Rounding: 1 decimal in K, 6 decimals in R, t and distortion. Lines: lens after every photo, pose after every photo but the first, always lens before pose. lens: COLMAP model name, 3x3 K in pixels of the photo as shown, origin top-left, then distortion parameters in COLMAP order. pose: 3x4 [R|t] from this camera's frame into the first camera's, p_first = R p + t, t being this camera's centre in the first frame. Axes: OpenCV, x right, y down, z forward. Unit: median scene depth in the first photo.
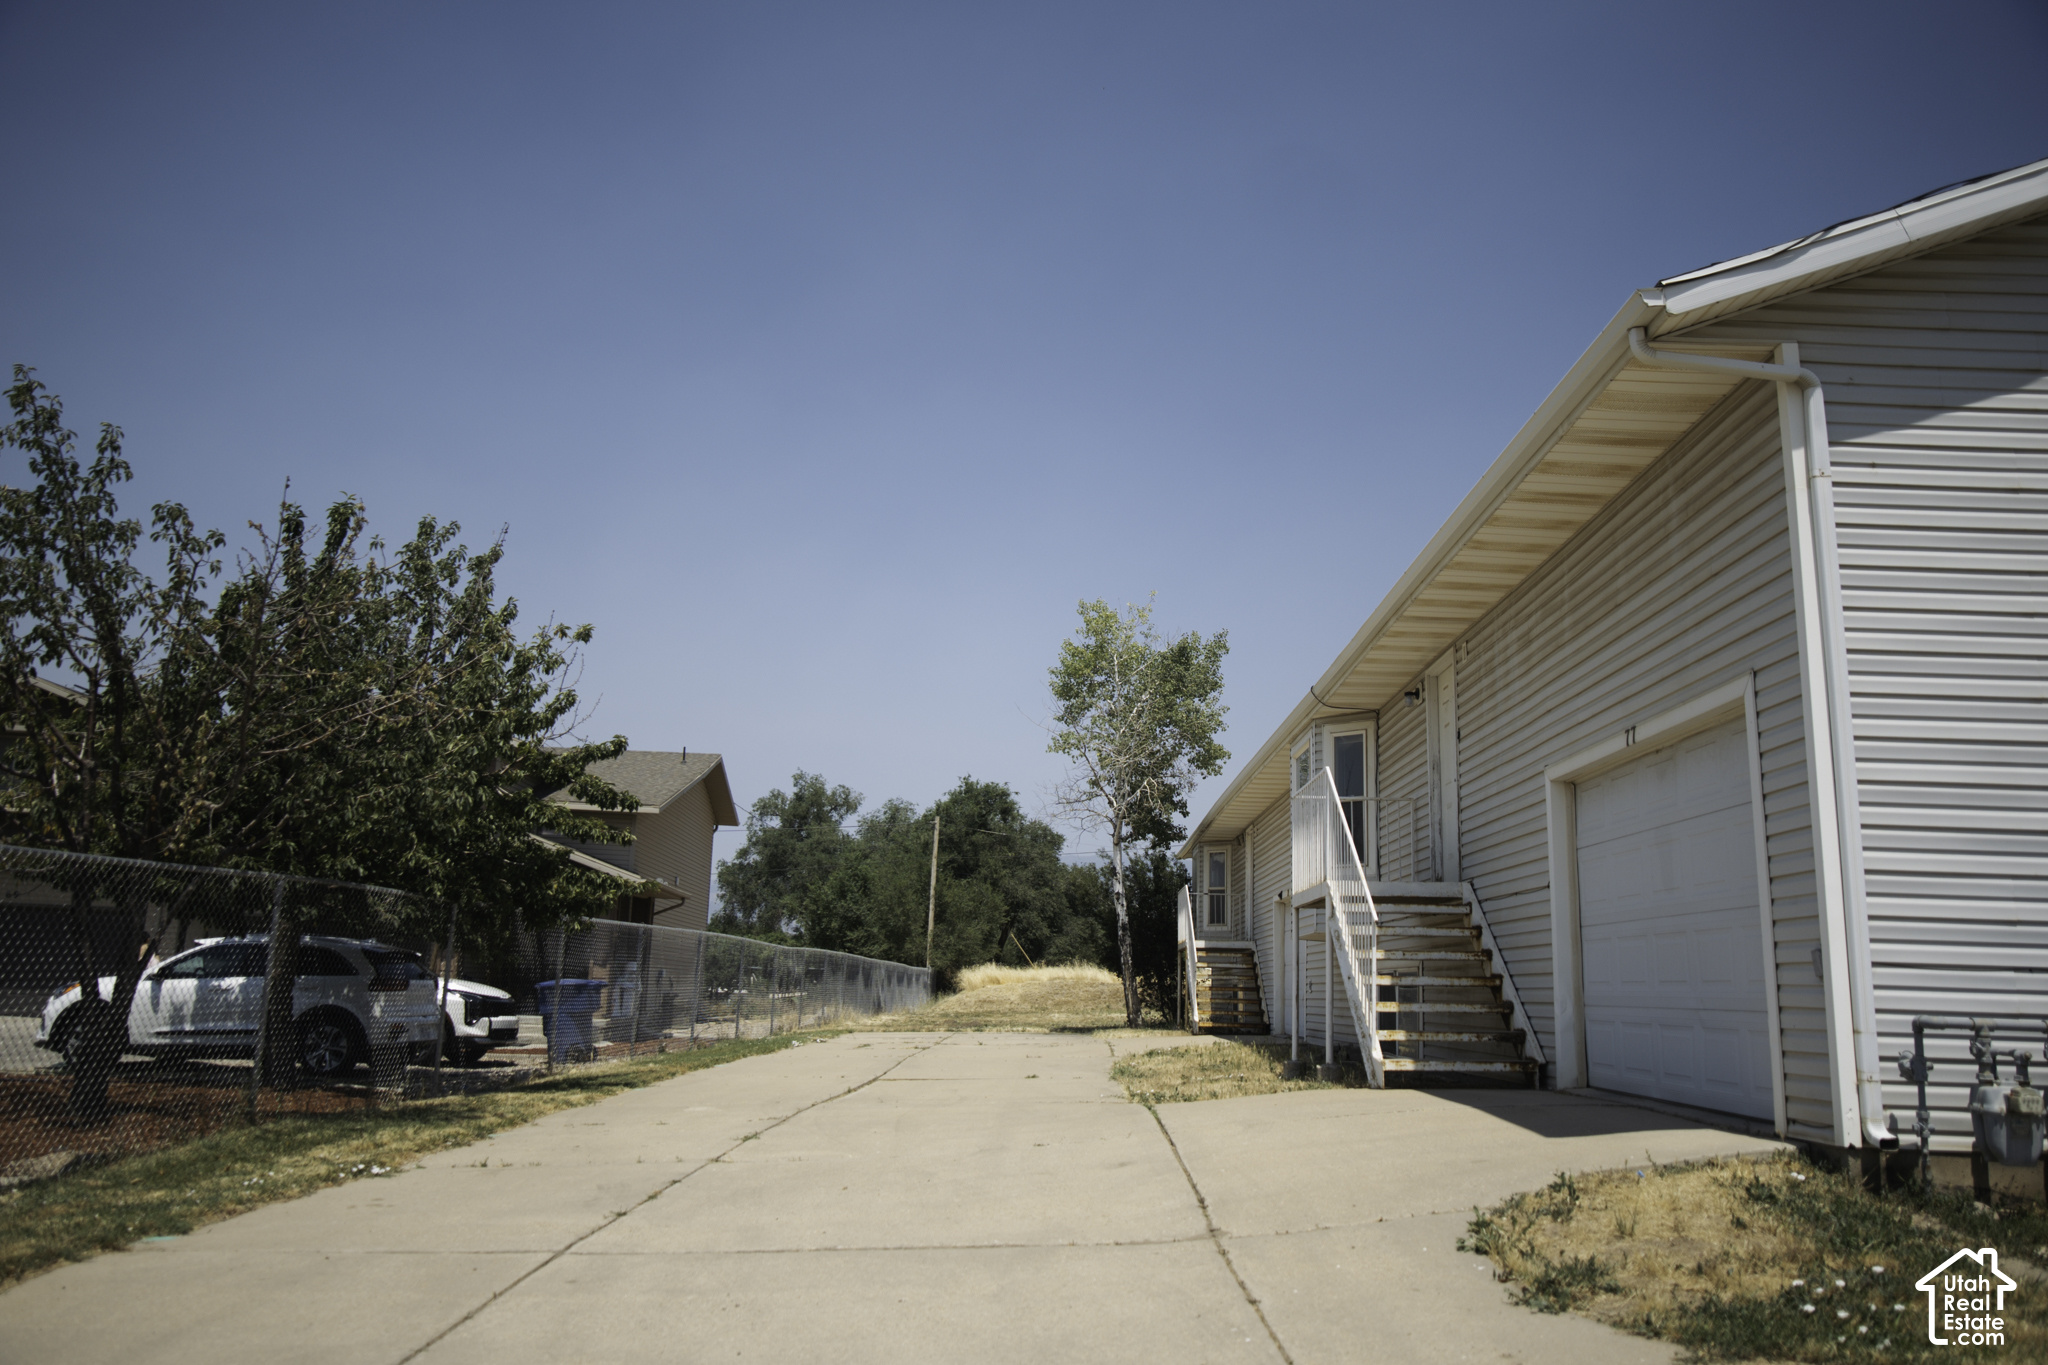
lens RADIAL K [[1399.0, 0, 1023.0], [0, 1399.0, 673.4], [0, 0, 1]] dist [-0.075174, 0.033367]
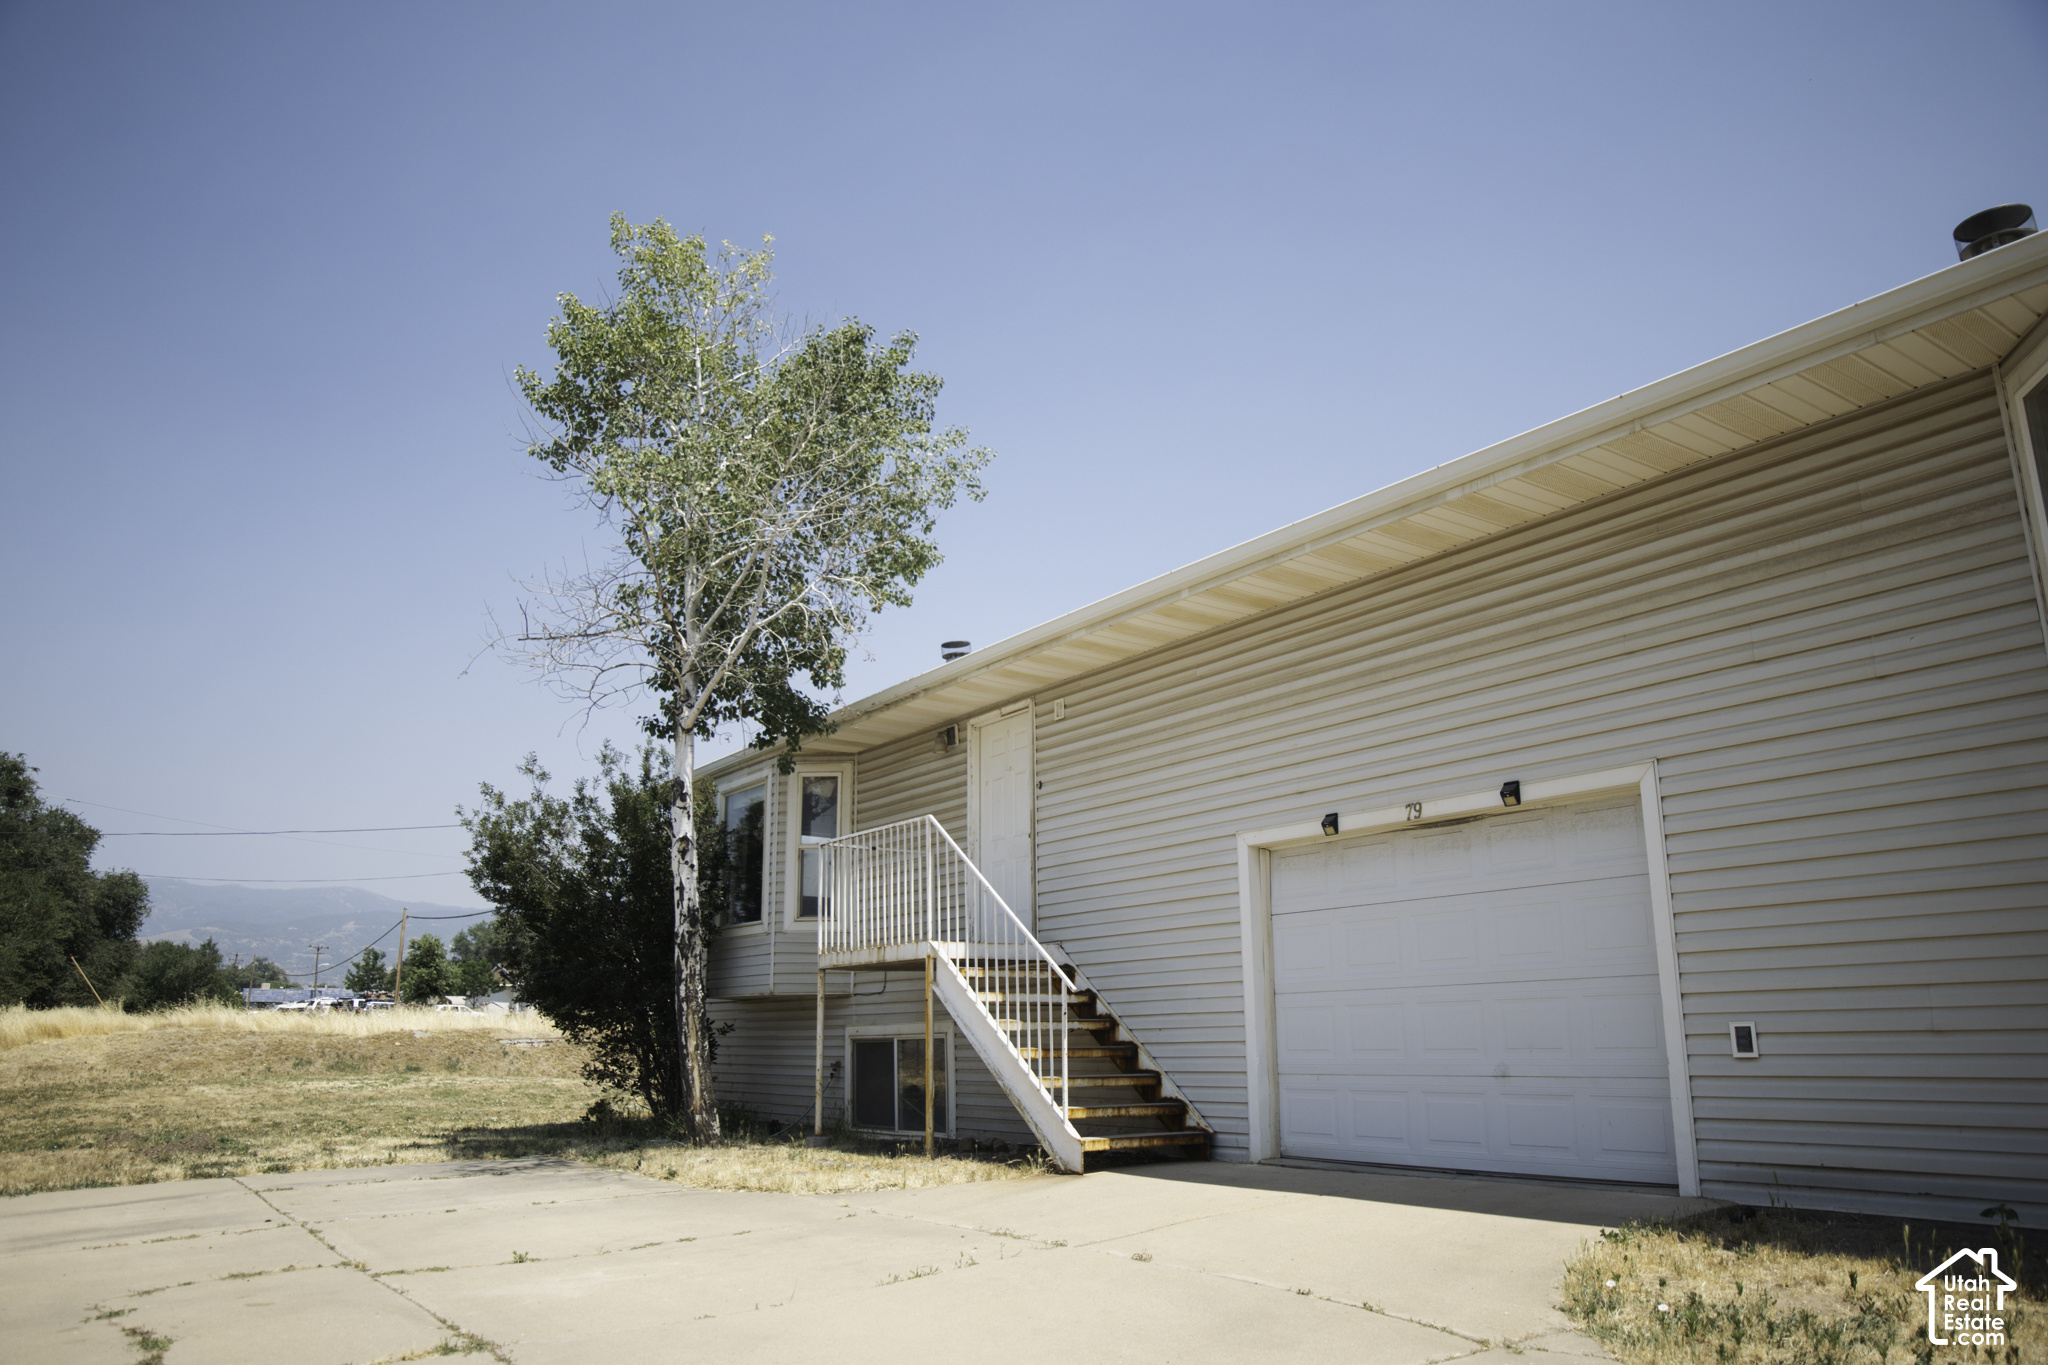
lens RADIAL K [[1399.0, 0, 1023.0], [0, 1399.0, 673.4], [0, 0, 1]] dist [-0.075174, 0.033367]
pose [[0.792767, 0.106632, 0.600125, -0.058955], [-0.093414, 0.994202, -0.053253, 0.058548], [-0.602325, -0.013843, 0.798131, 0.285889]]
